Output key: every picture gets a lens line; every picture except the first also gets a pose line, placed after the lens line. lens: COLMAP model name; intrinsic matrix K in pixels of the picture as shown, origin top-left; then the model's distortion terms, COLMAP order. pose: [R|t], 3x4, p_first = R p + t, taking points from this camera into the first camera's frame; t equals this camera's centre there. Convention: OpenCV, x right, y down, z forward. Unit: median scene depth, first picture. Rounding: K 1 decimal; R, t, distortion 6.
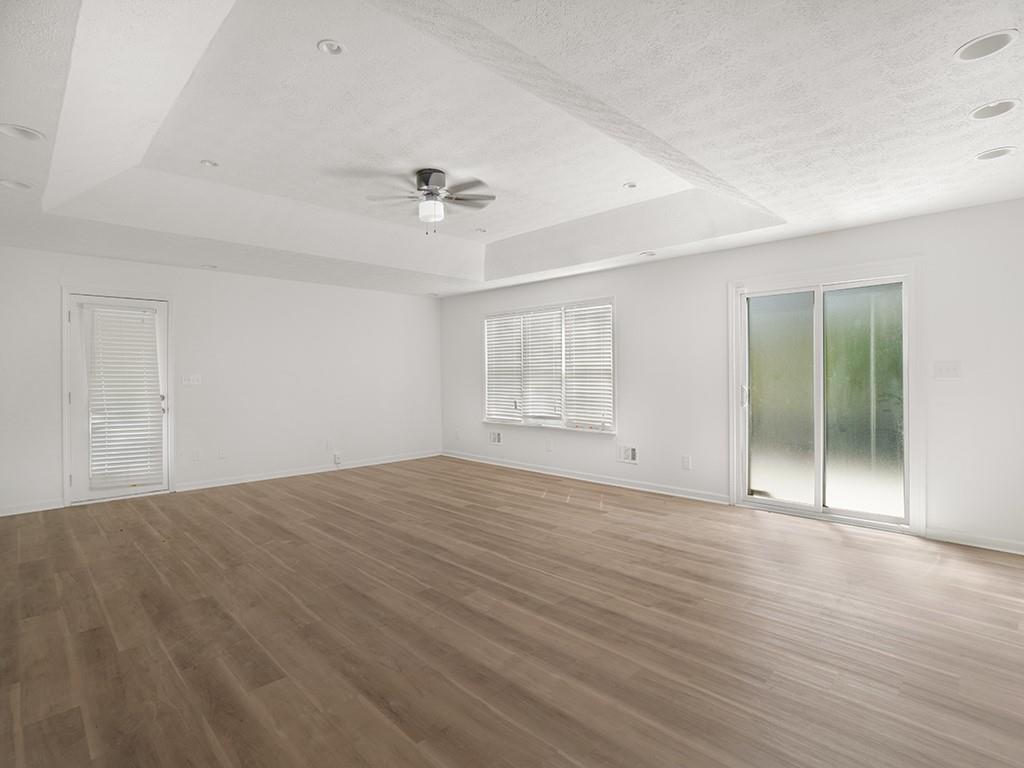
lens RADIAL K [[501.1, 0, 509.3], [0, 501.1, 365.8], [0, 0, 1]] dist [-0.044210, 0.000181]
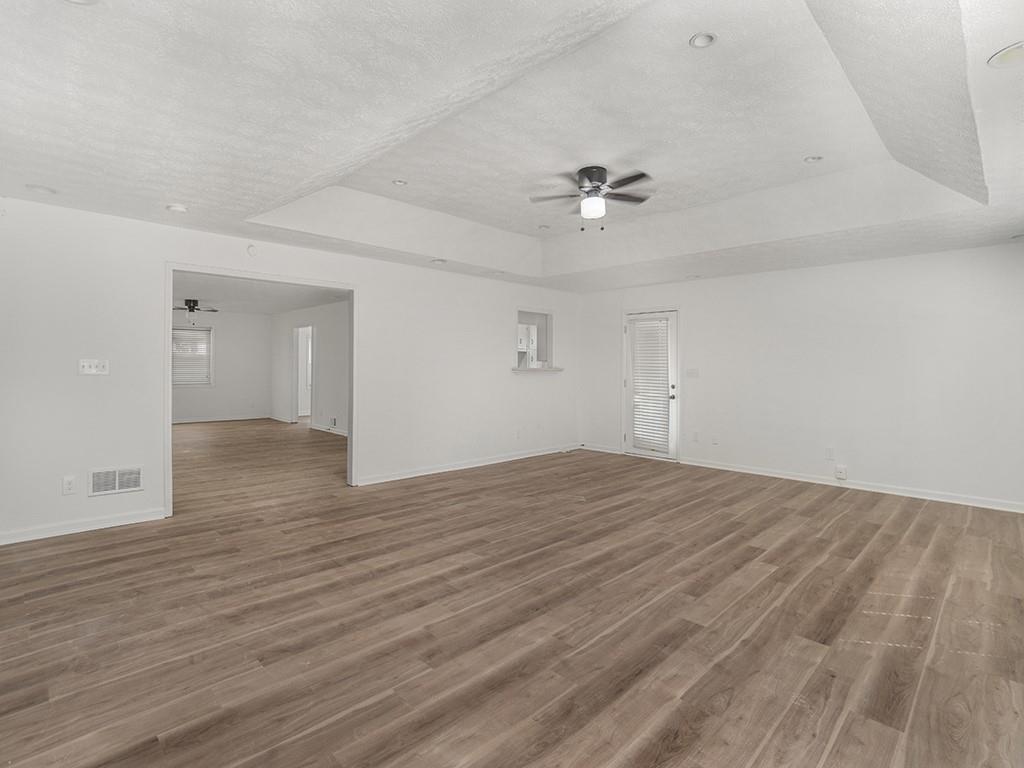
lens RADIAL K [[508.6, 0, 513.2], [0, 508.6, 360.9], [0, 0, 1]] dist [-0.031471, 0.001042]
pose [[-0.008243, -0.009566, -0.999920, 0.933850], [0.008756, 0.999915, -0.009639, 0.011241], [0.999928, -0.008835, -0.008159, 0.912070]]
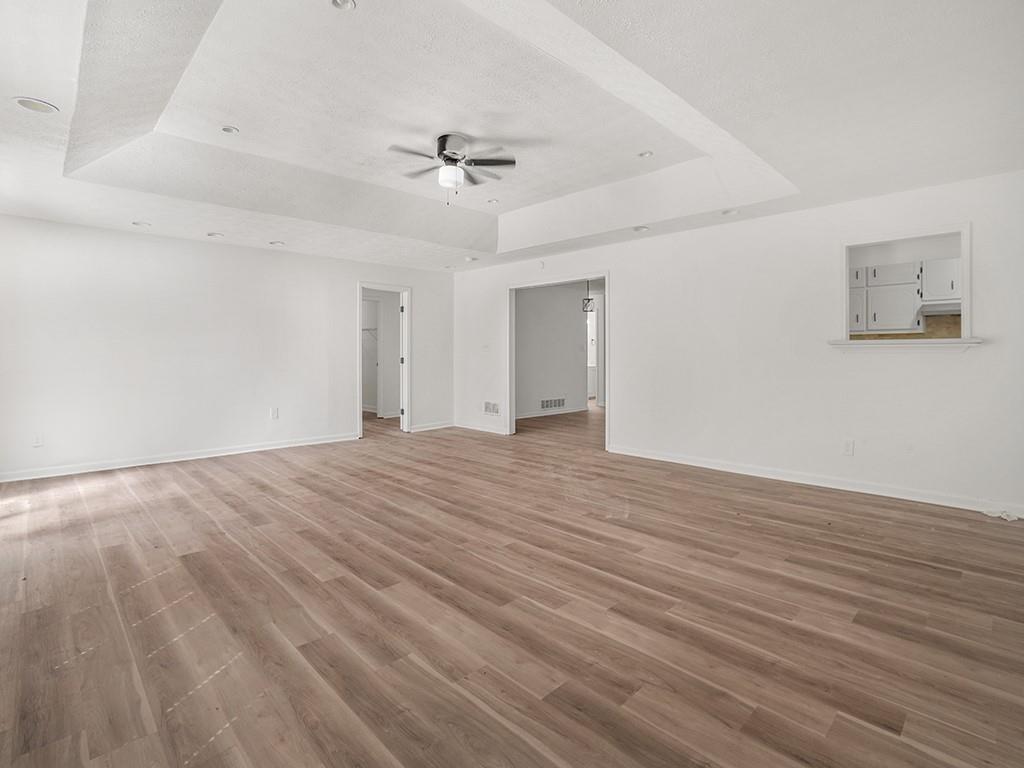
lens RADIAL K [[501.1, 0, 509.3], [0, 501.1, 365.8], [0, 0, 1]] dist [-0.044210, 0.000181]
pose [[-0.999673, 0.005798, 0.024886, -0.313834], [0.006058, 0.999928, 0.010379, 0.063726], [-0.024824, 0.010526, -0.999636, 2.126406]]
